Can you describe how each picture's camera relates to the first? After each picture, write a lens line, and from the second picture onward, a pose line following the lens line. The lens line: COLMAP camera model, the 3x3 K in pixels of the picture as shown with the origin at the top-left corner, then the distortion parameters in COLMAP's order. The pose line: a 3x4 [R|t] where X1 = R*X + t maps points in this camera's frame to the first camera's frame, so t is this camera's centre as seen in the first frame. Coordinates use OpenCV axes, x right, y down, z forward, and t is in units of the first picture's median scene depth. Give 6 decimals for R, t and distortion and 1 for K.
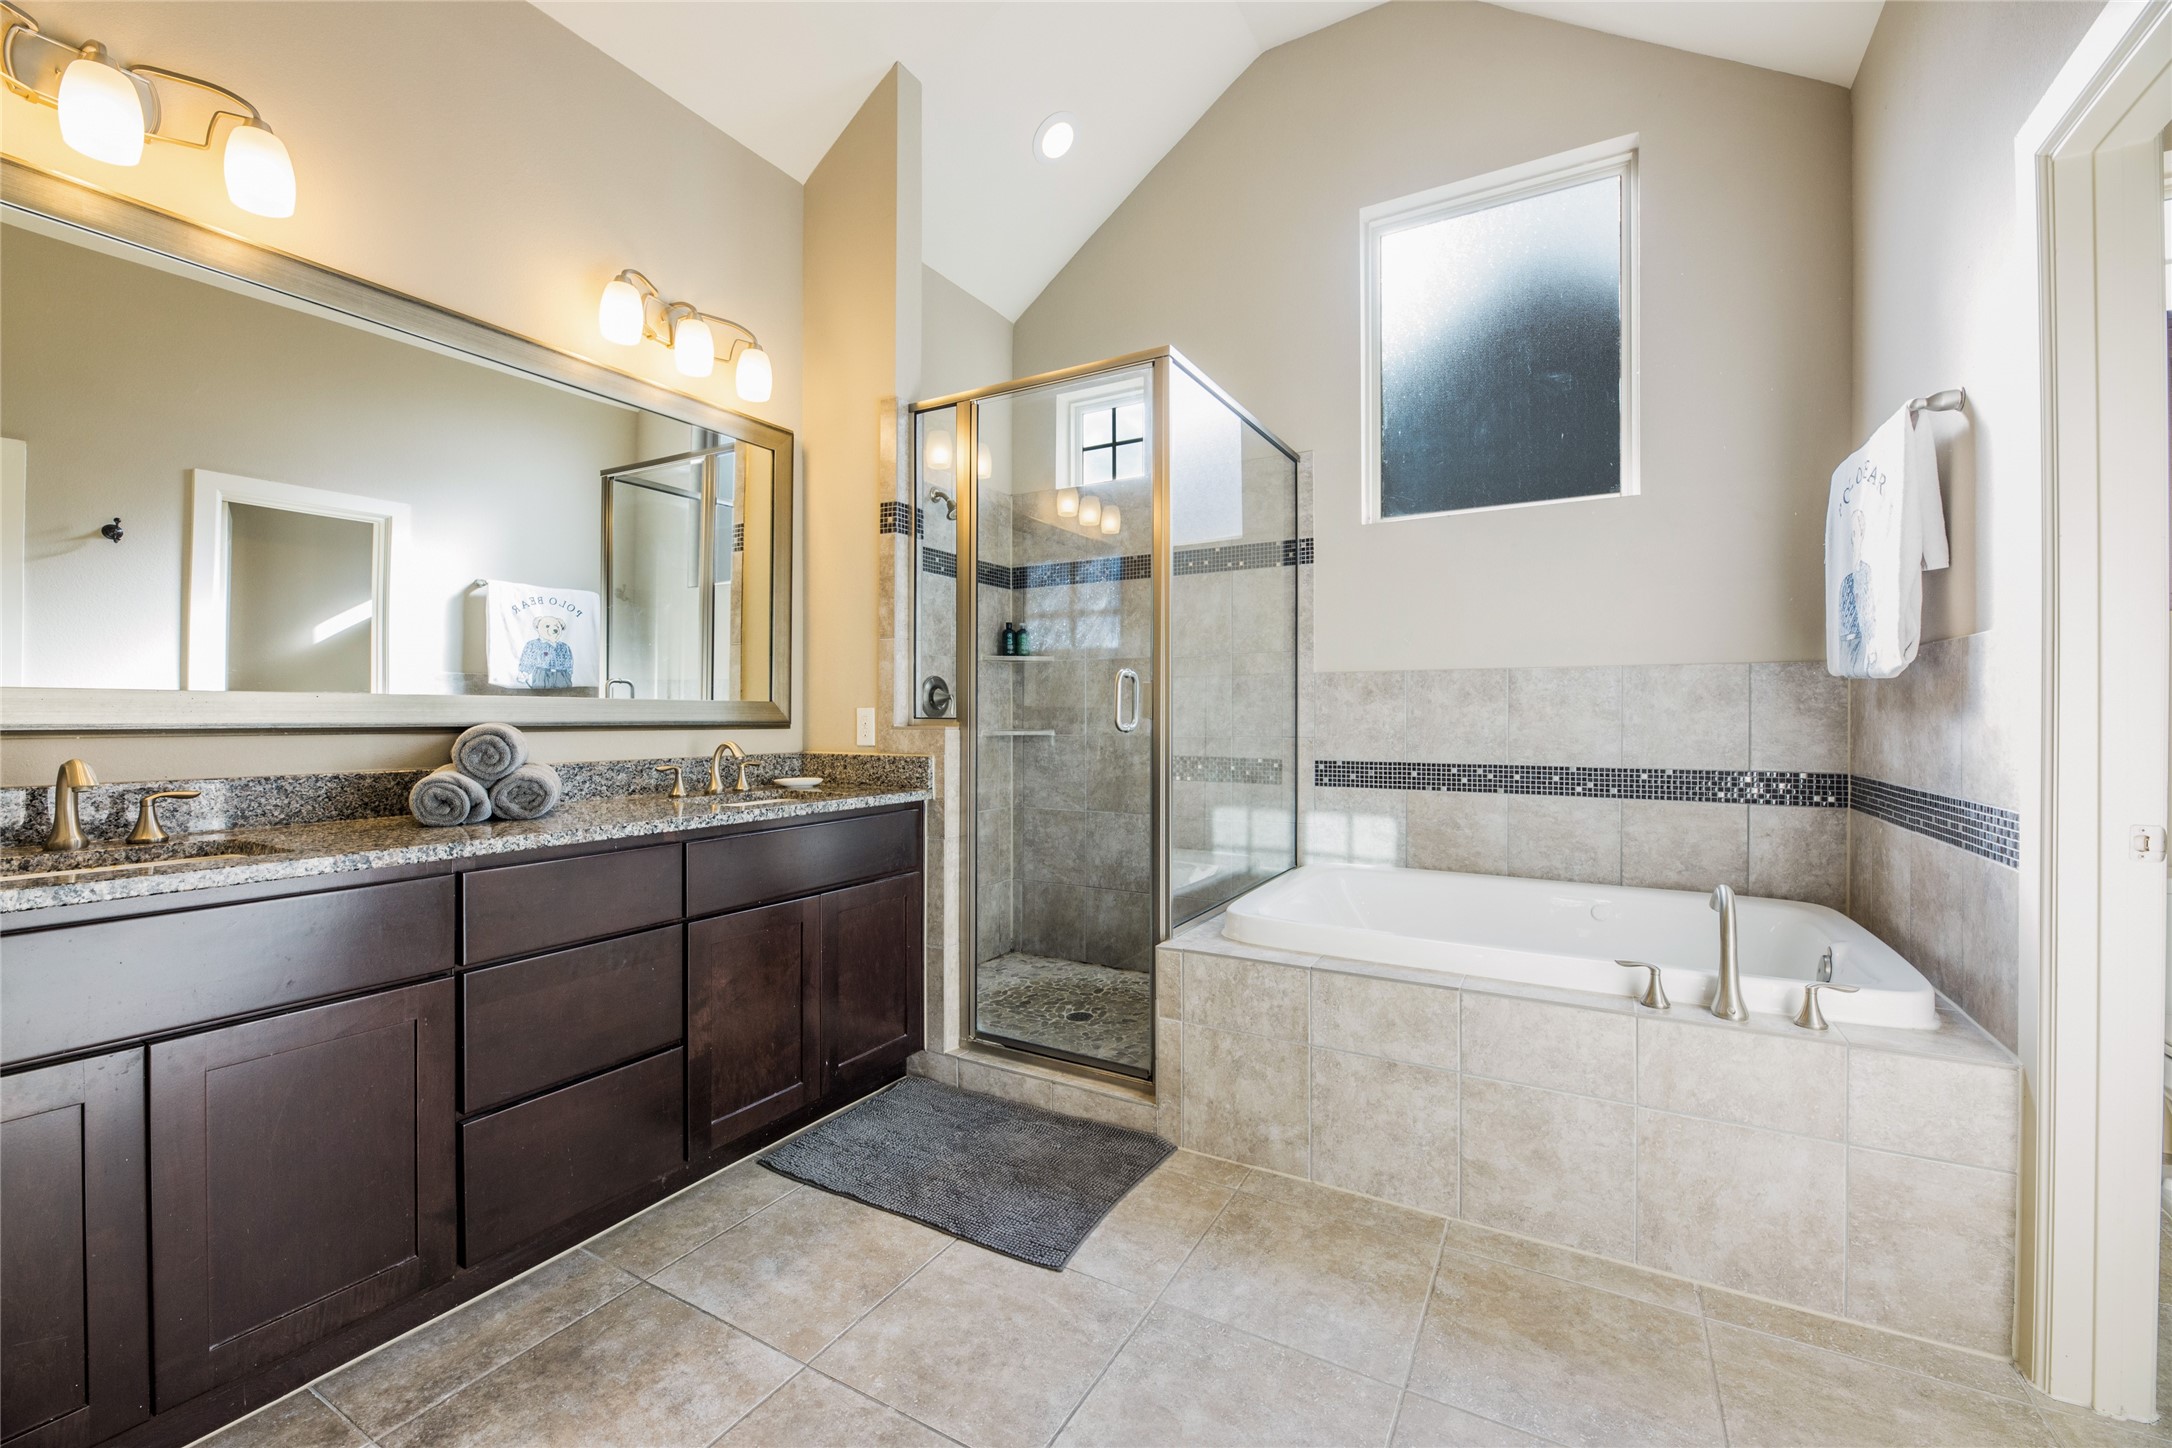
lens RADIAL K [[877.9, 0, 1078.4], [0, 877.9, 720.8], [0, 0, 1]] dist [-0.003804, -0.002640]
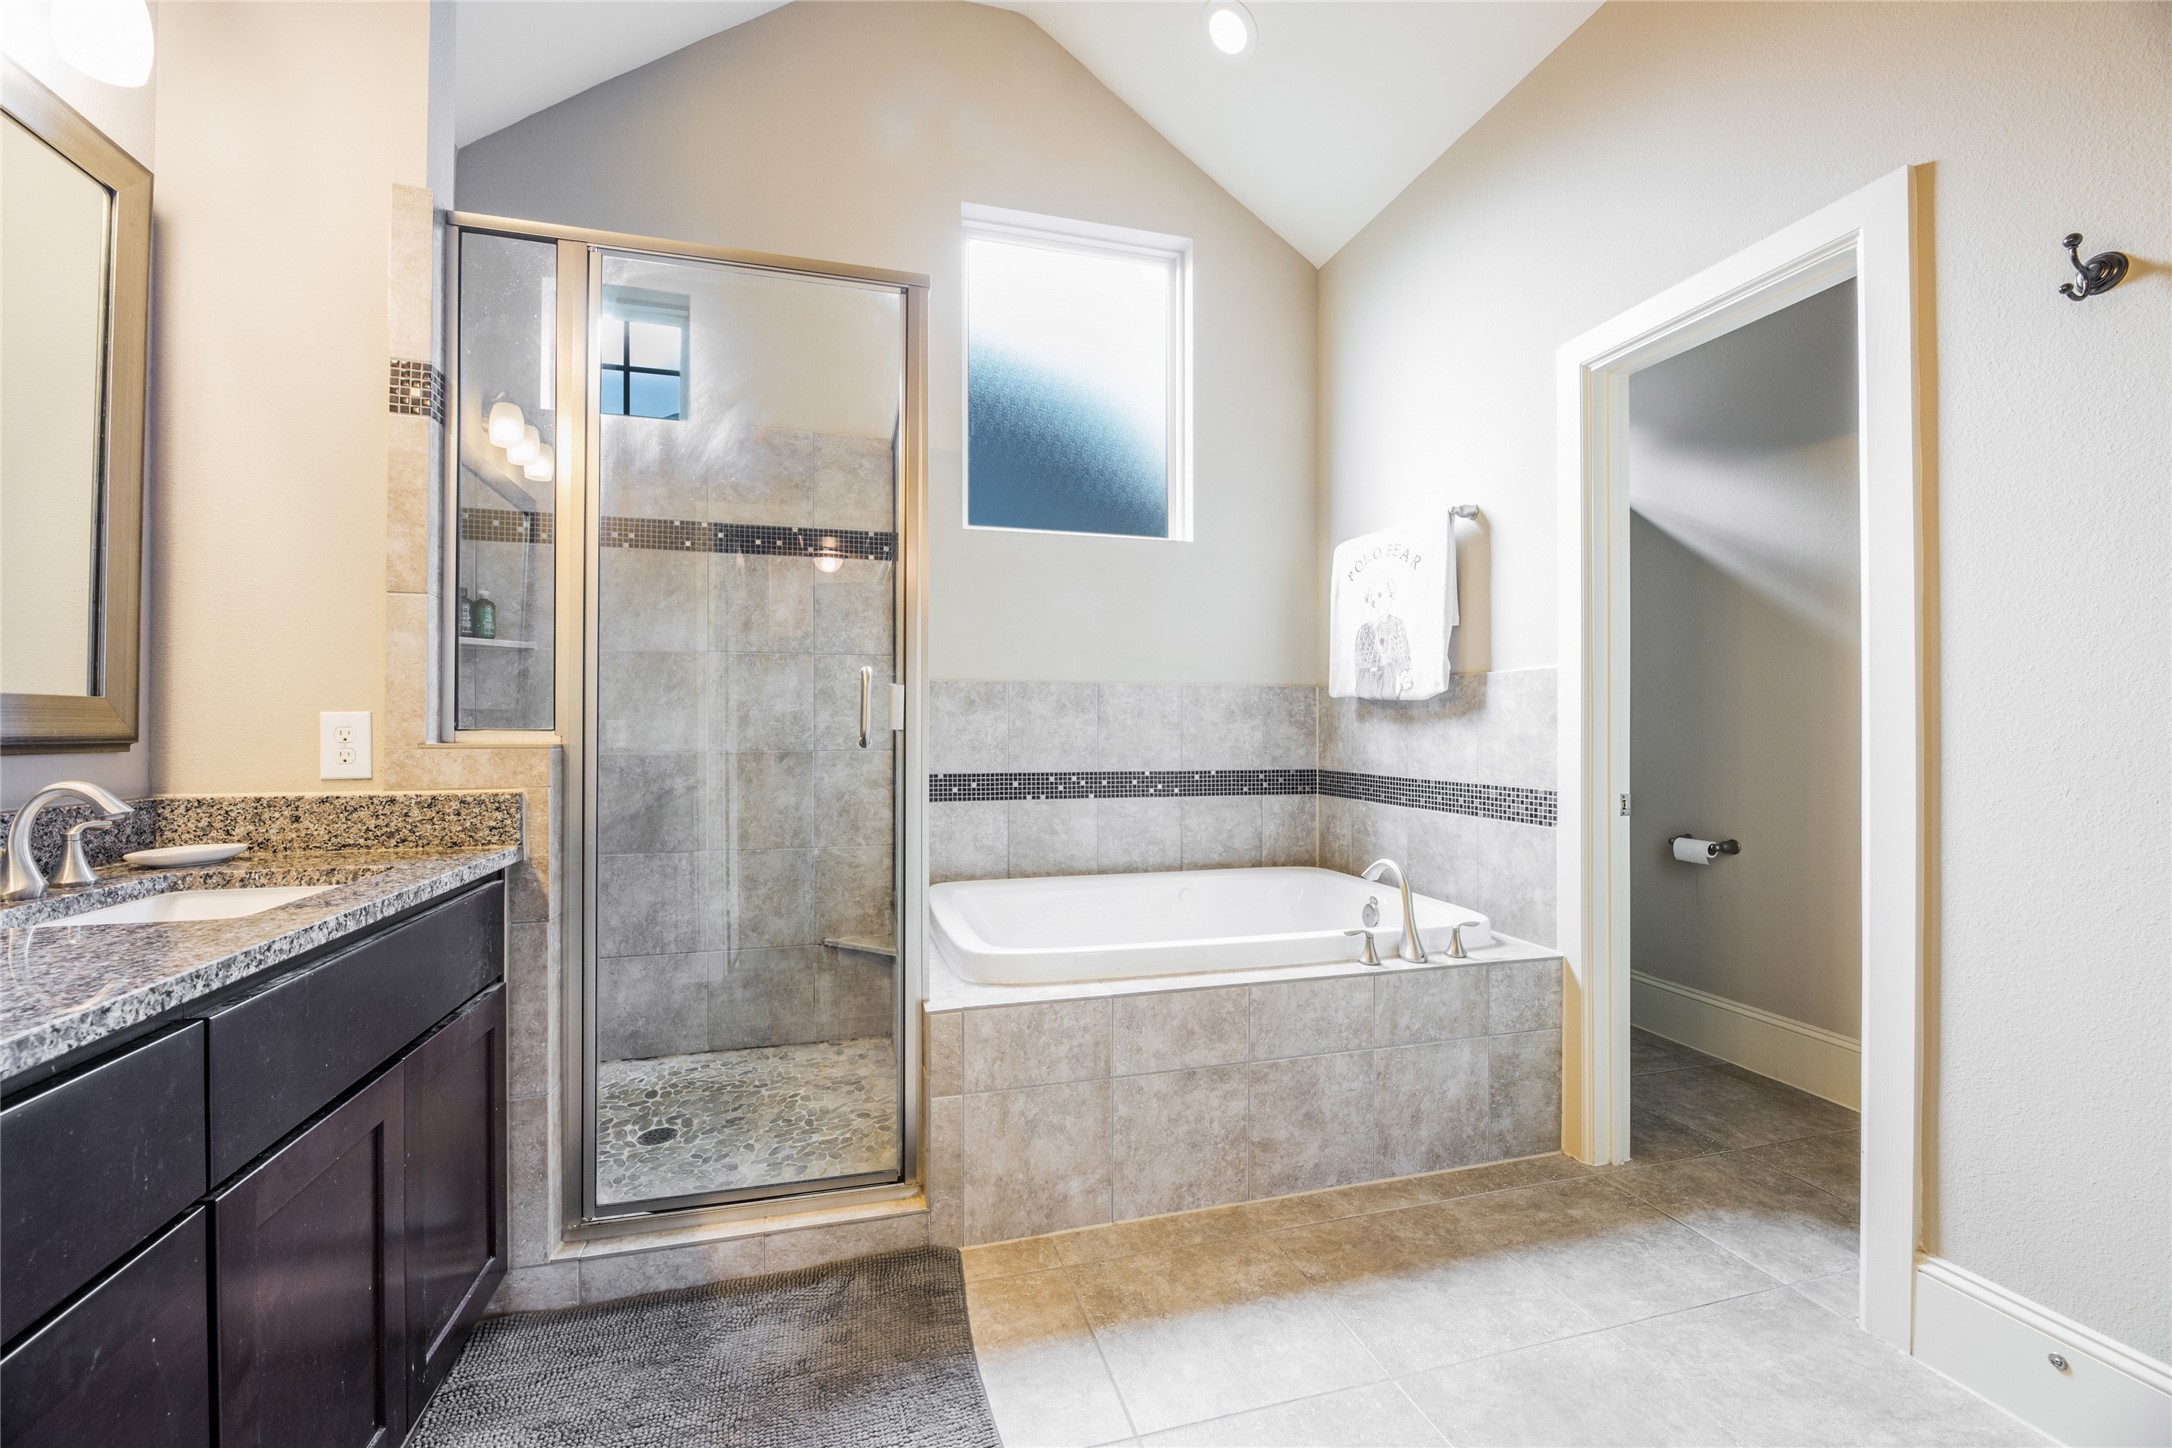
lens RADIAL K [[877.9, 0, 1066.6], [0, 877.9, 723.2], [0, 0, 1]] dist [-0.003804, -0.002640]
pose [[0.701222, 0.003353, 0.712935, -0.364214], [0.003051, 0.999966, -0.007704, -0.001756], [-0.712936, 0.007577, 0.701188, 0.310879]]
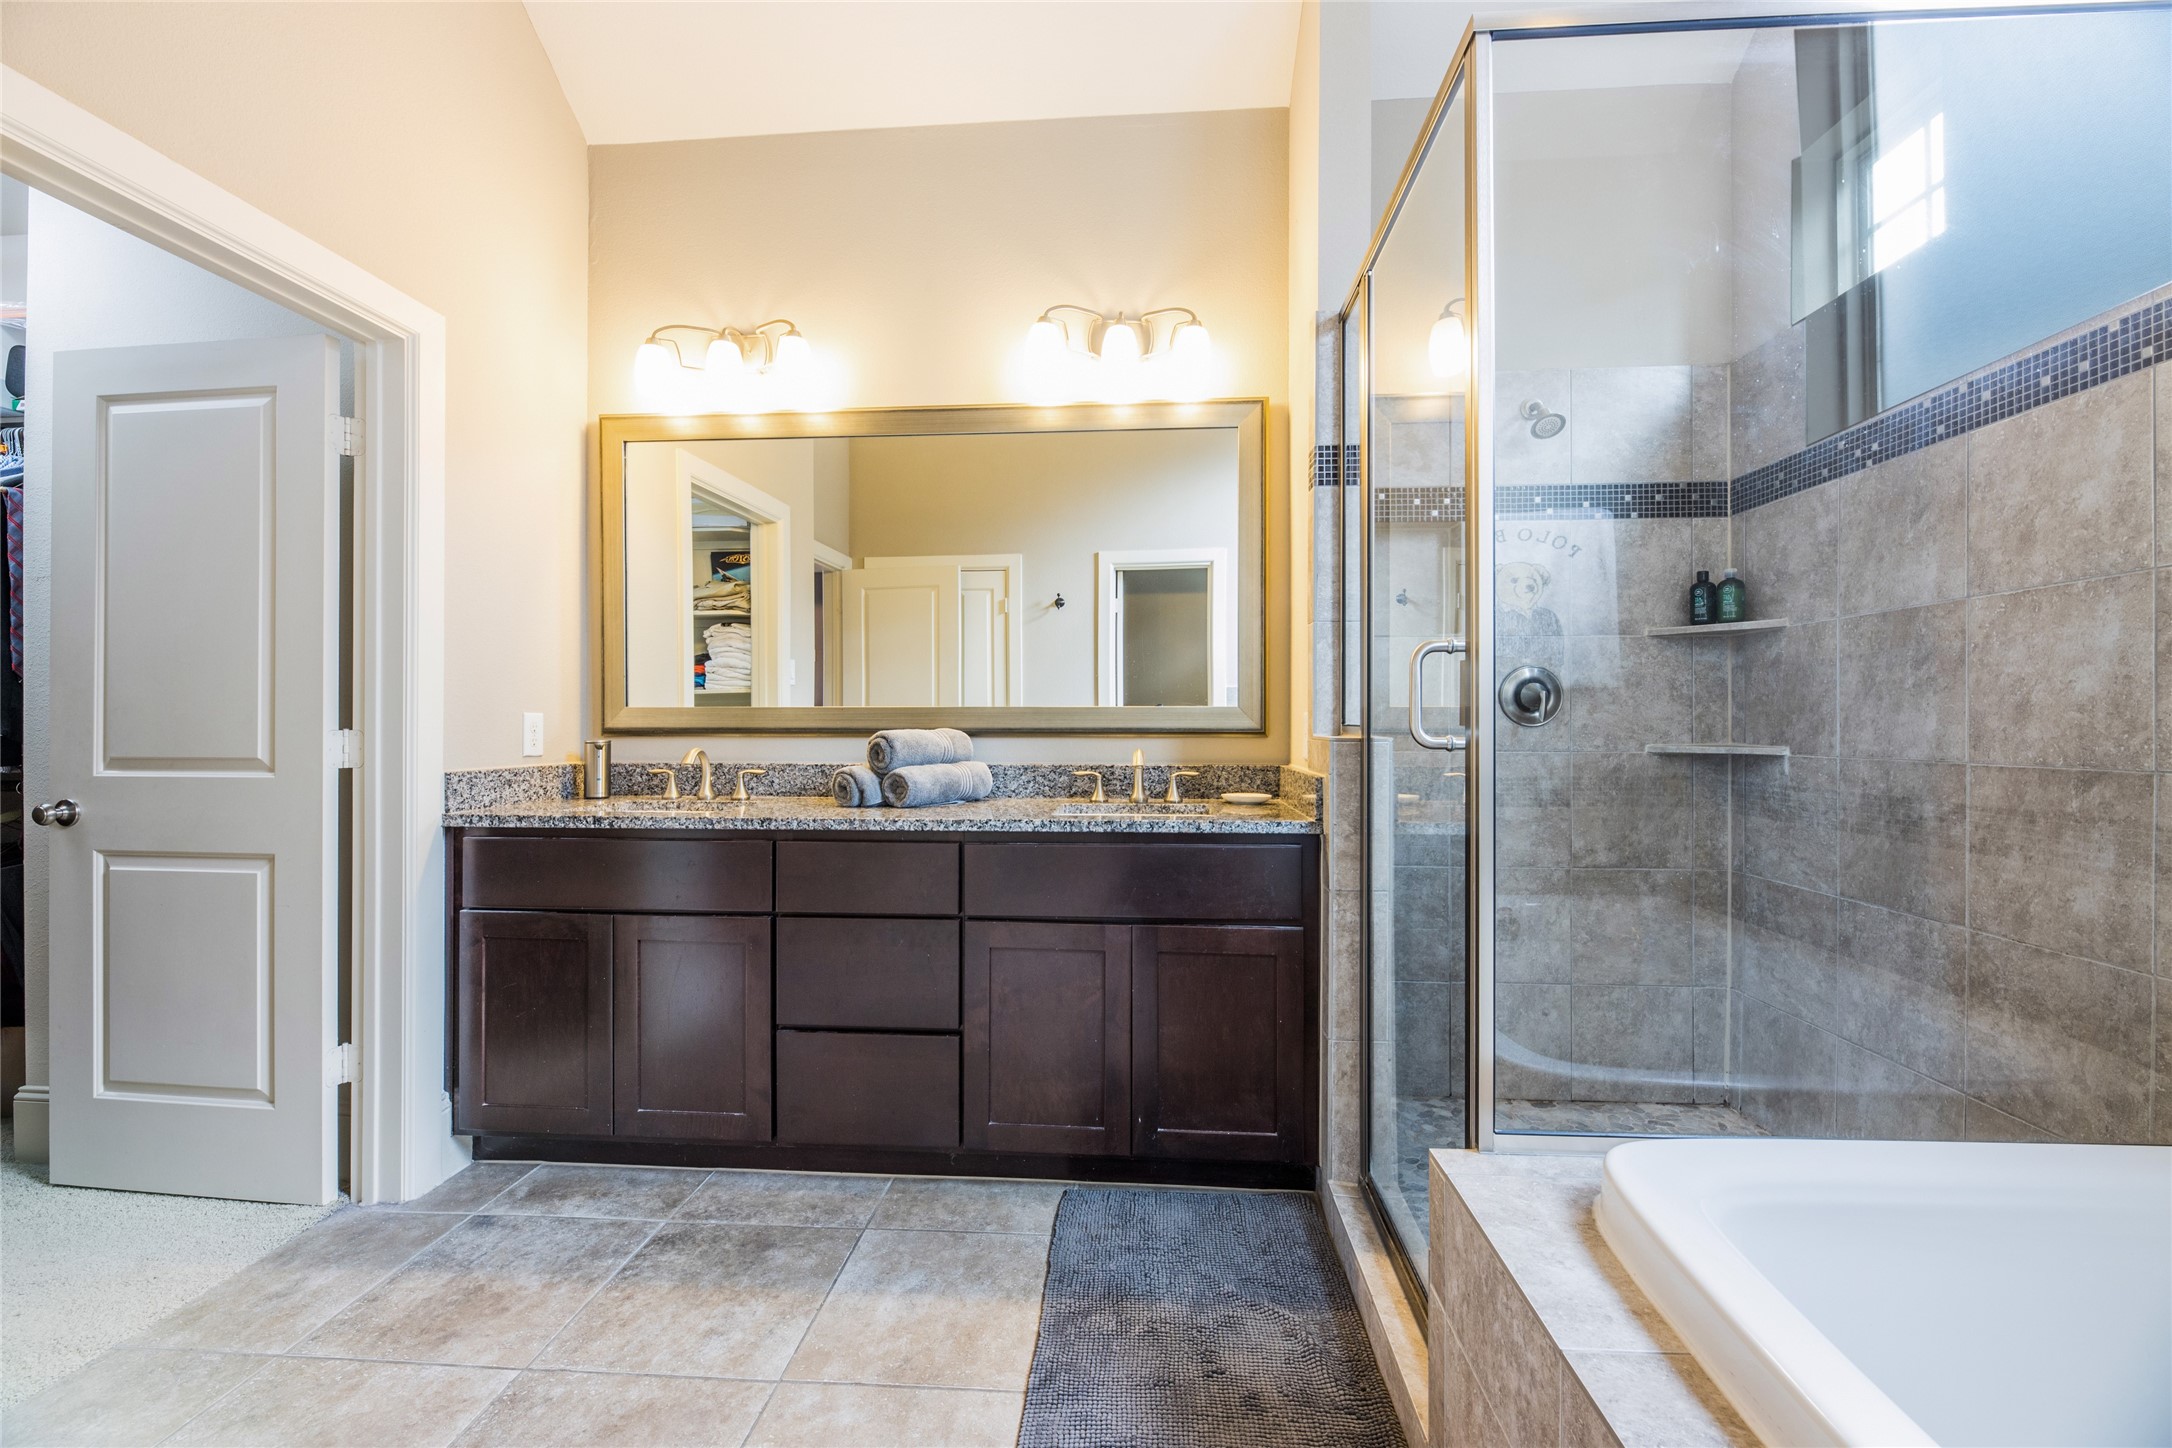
lens RADIAL K [[877.9, 0, 1081.3], [0, 877.9, 720.2], [0, 0, 1]] dist [-0.003804, -0.002640]
pose [[0.442695, -0.003396, -0.896666, 0.436797], [-0.003828, 0.999977, -0.005677, -0.002263], [0.896664, 0.005946, 0.442672, 0.520070]]
